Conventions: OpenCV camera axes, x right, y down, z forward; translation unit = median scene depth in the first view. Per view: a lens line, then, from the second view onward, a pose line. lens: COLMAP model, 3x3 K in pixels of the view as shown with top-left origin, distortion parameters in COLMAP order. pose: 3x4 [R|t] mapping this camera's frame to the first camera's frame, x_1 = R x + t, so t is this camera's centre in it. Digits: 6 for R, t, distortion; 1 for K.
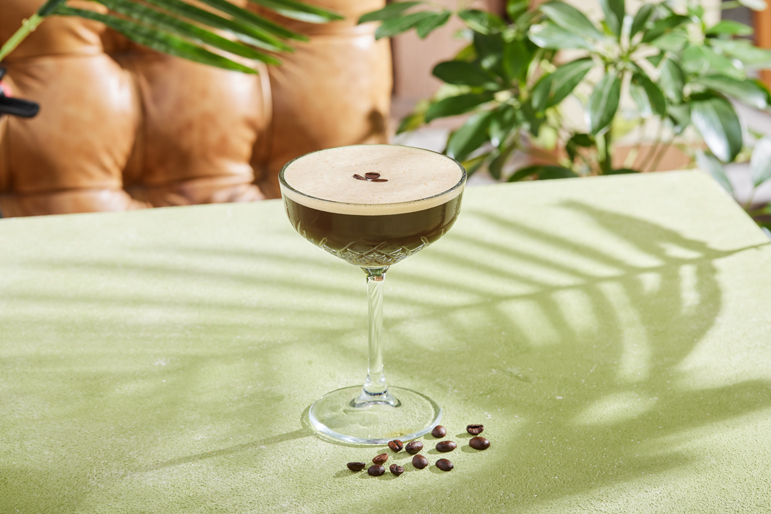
lens RADIAL K [[2493.5, 0, 383.7], [0, 2493.5, 257.0], [0, 0, 1]] dist [0.036594, 0.000000]
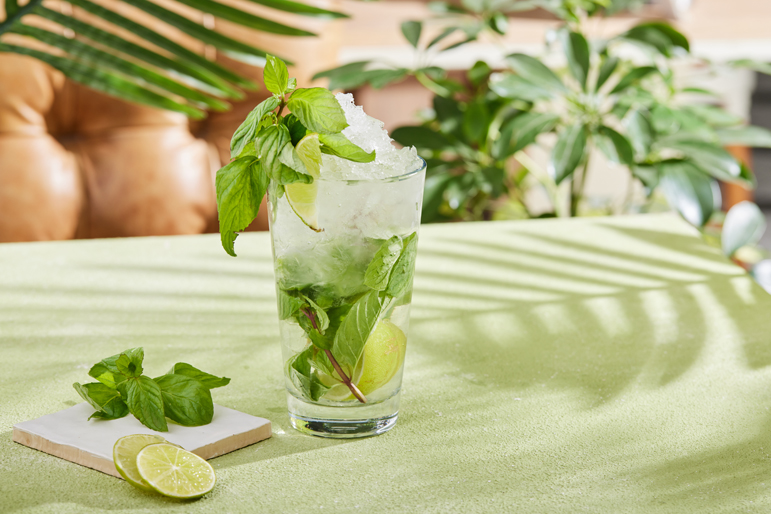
lens RADIAL K [[2493.5, 0, 382.2], [0, 2493.5, 250.2], [0, 0, 1]] dist [0.036594, 0.000000]
pose [[0.999909, 0.010025, 0.008991, 0.009486], [-0.008920, 0.993277, -0.115417, 0.084200], [-0.010087, 0.115327, 0.993276, 0.066245]]
